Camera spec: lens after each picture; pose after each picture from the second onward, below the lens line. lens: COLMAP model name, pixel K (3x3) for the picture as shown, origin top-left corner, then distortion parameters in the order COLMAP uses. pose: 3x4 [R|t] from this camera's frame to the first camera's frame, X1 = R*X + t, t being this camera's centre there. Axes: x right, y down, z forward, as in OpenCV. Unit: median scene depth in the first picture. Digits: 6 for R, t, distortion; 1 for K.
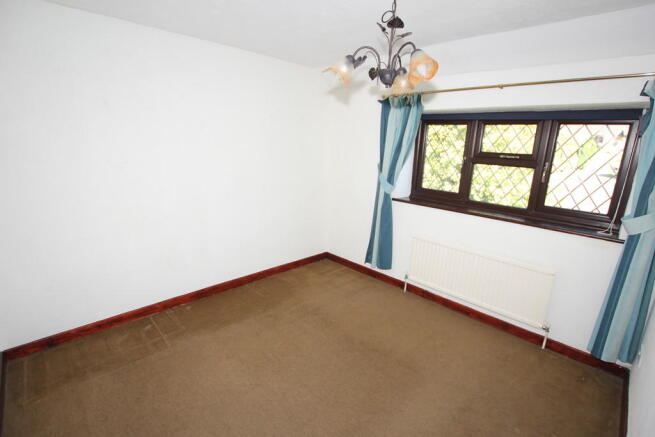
lens RADIAL K [[302.5, 0, 327.5], [0, 302.5, 218.5], [0, 0, 1]] dist [-0.001117, -0.000084]
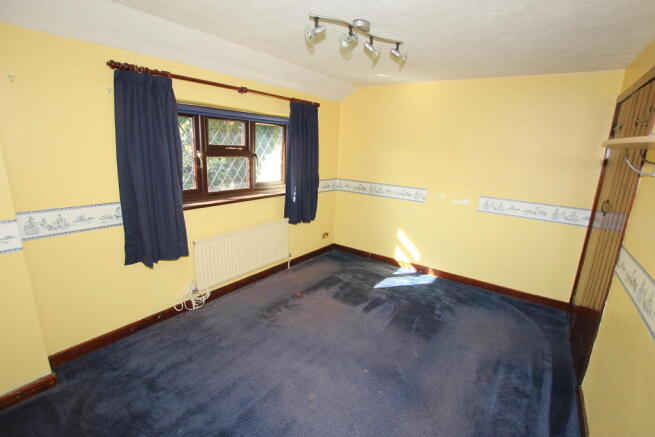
lens RADIAL K [[302.5, 0, 327.5], [0, 302.5, 218.5], [0, 0, 1]] dist [-0.001117, -0.000084]
pose [[-0.188495, -0.232310, 0.954202, -0.742168], [0.223705, 0.935919, 0.272050, -0.192275], [-0.956256, 0.264740, -0.124447, 0.882384]]
